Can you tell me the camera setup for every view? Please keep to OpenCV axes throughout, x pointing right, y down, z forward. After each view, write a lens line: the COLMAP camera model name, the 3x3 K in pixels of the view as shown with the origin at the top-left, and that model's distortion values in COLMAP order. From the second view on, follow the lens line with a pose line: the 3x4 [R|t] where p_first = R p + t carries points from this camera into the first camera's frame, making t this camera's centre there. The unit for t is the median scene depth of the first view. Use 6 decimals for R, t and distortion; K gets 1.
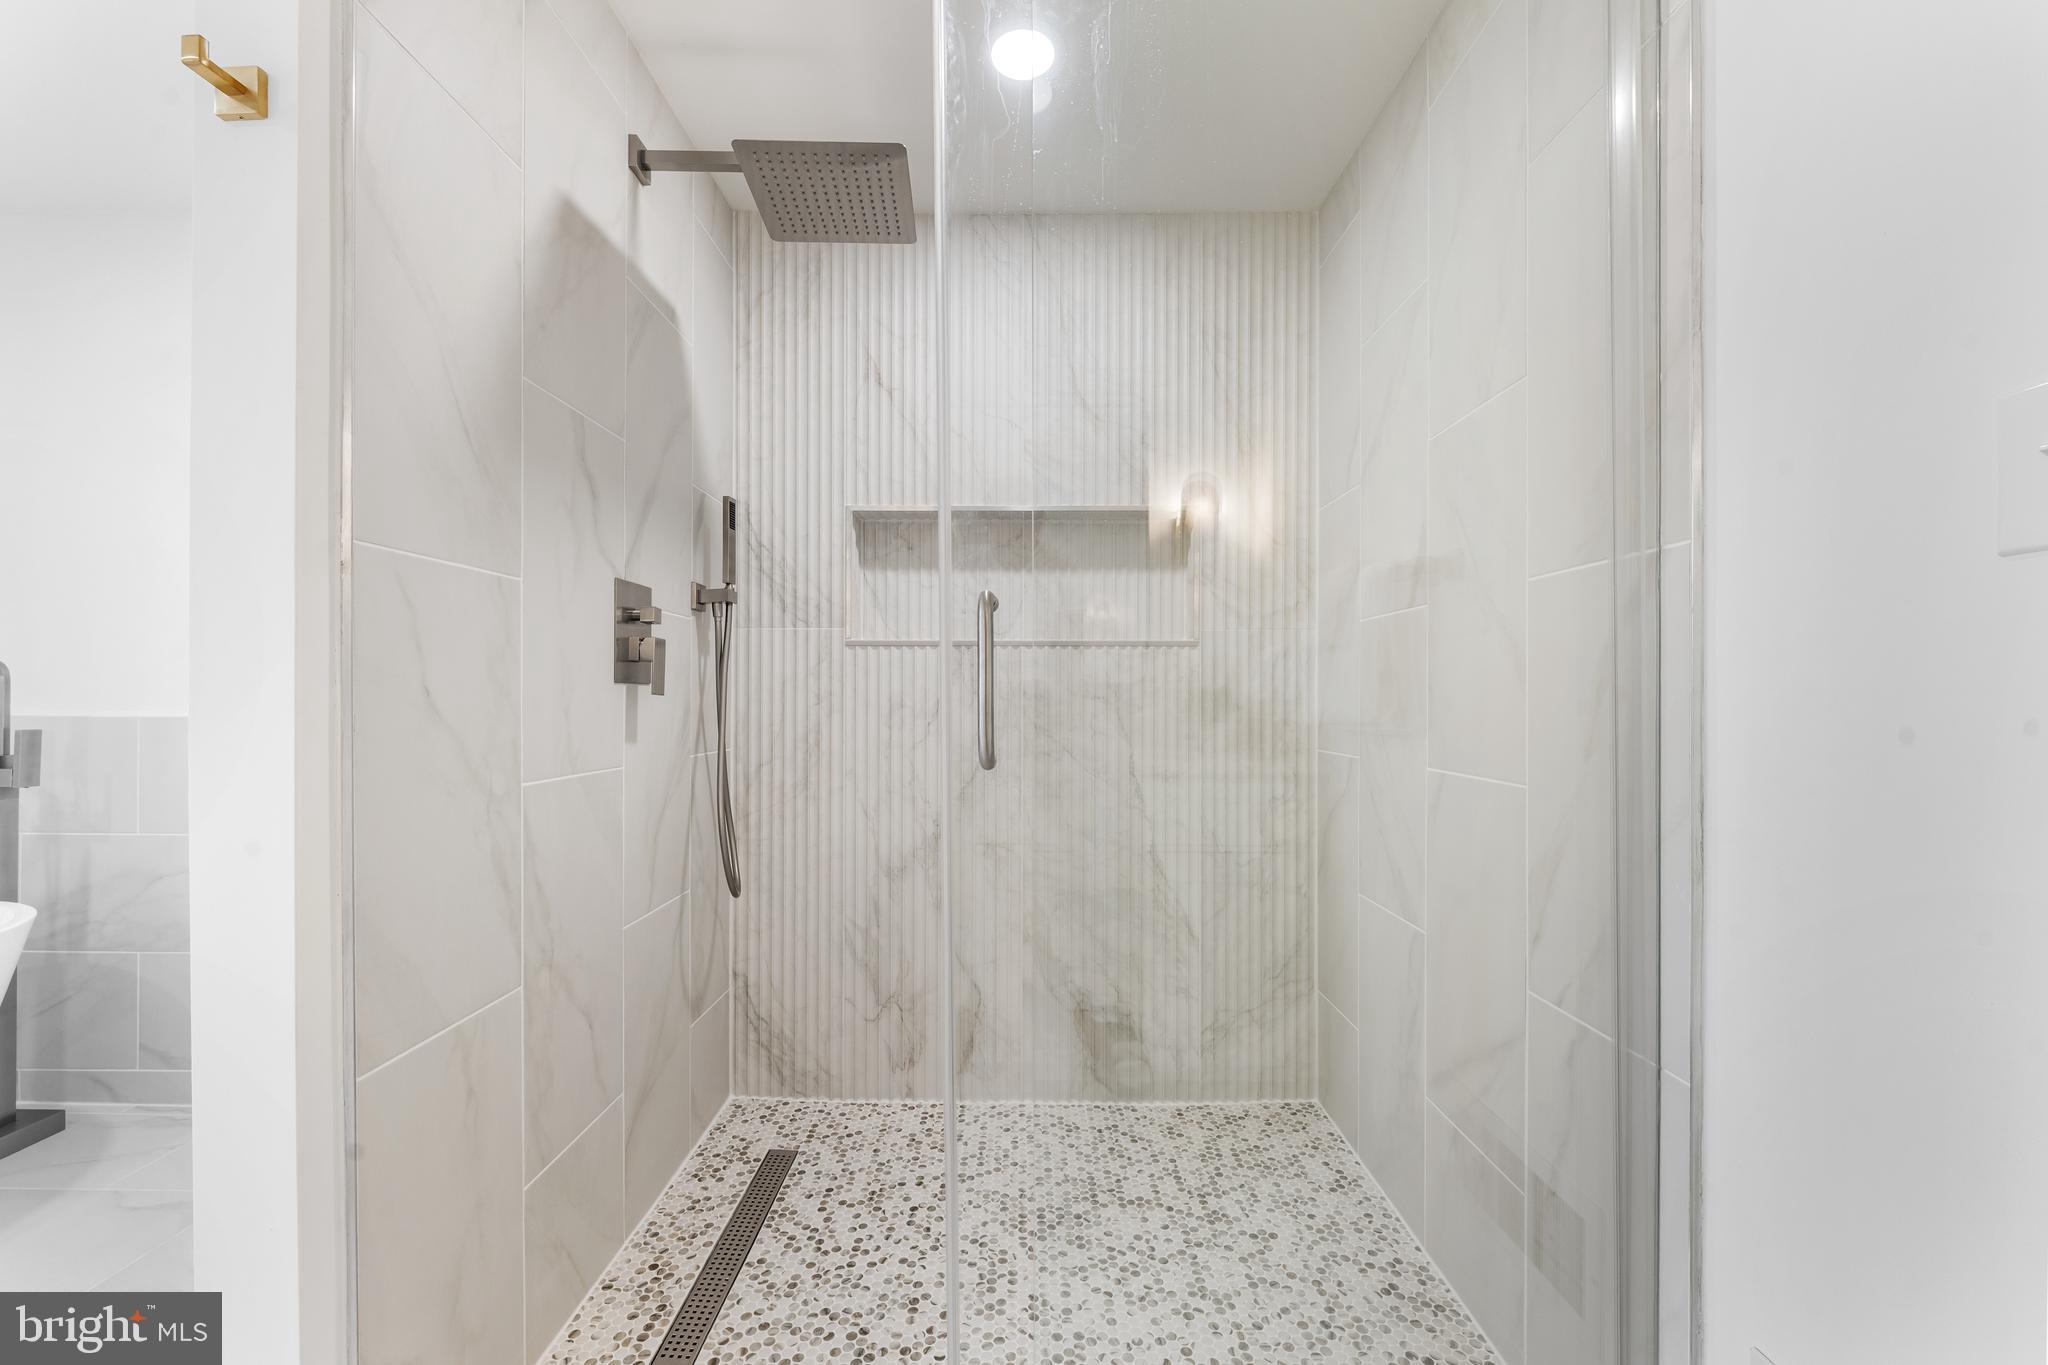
lens RADIAL K [[814.9, 0, 1023.1], [0, 814.9, 697.3], [0, 0, 1]] dist [-0.001535, 0.000158]
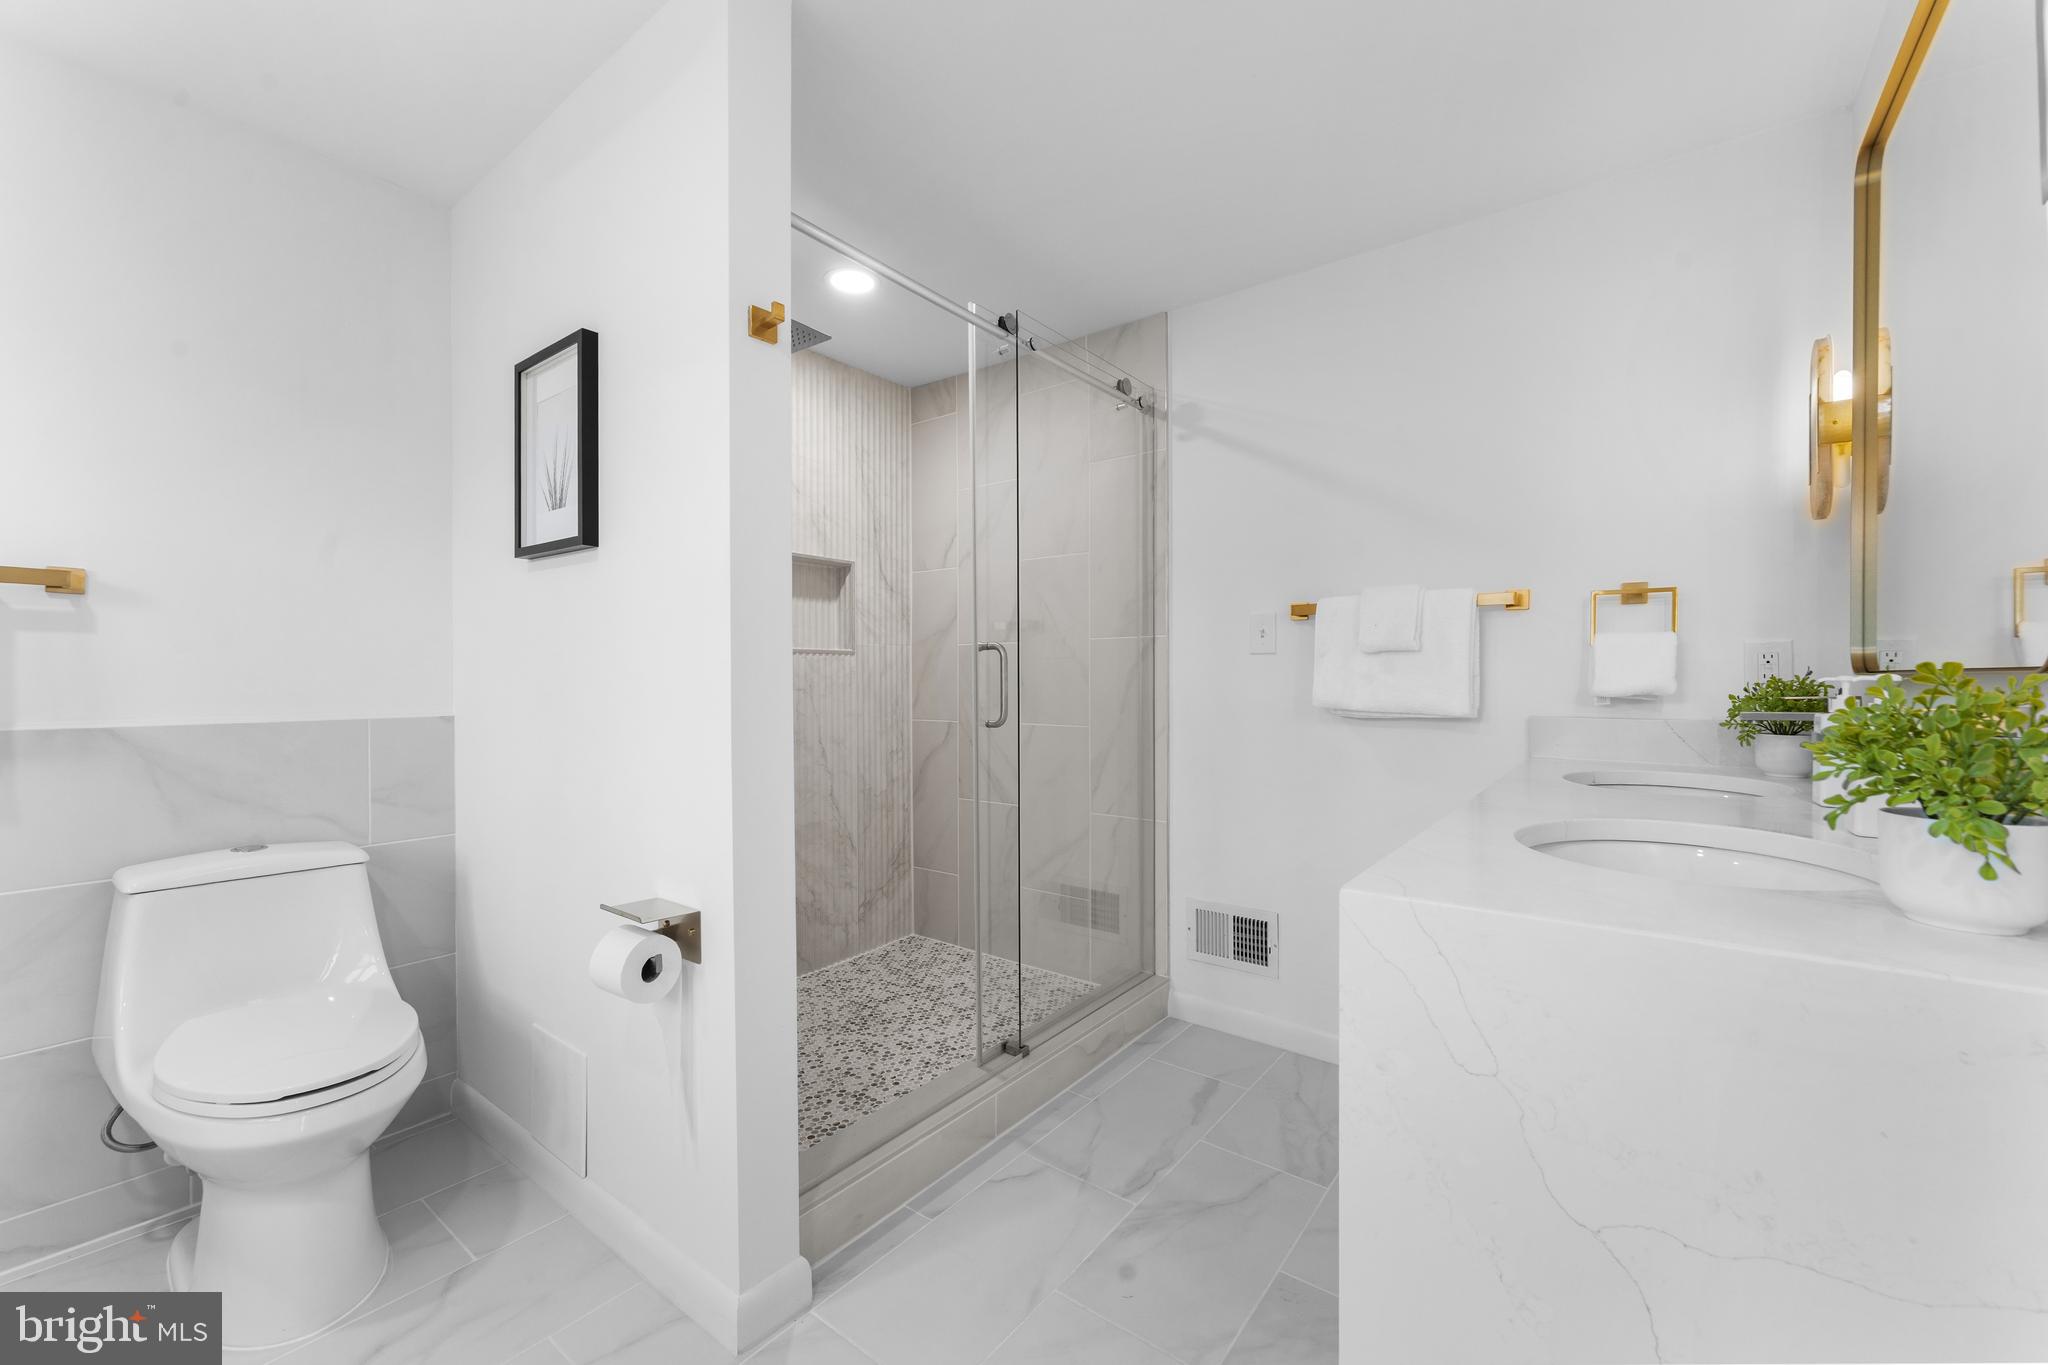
lens RADIAL K [[814.9, 0, 1022.8], [0, 814.9, 683.1], [0, 0, 1]] dist [-0.001535, 0.000158]
pose [[0.593234, -0.004545, 0.805017, -0.906588], [0.002563, 0.999990, 0.003757, -0.015863], [-0.805026, -0.000166, 0.593239, -0.162508]]
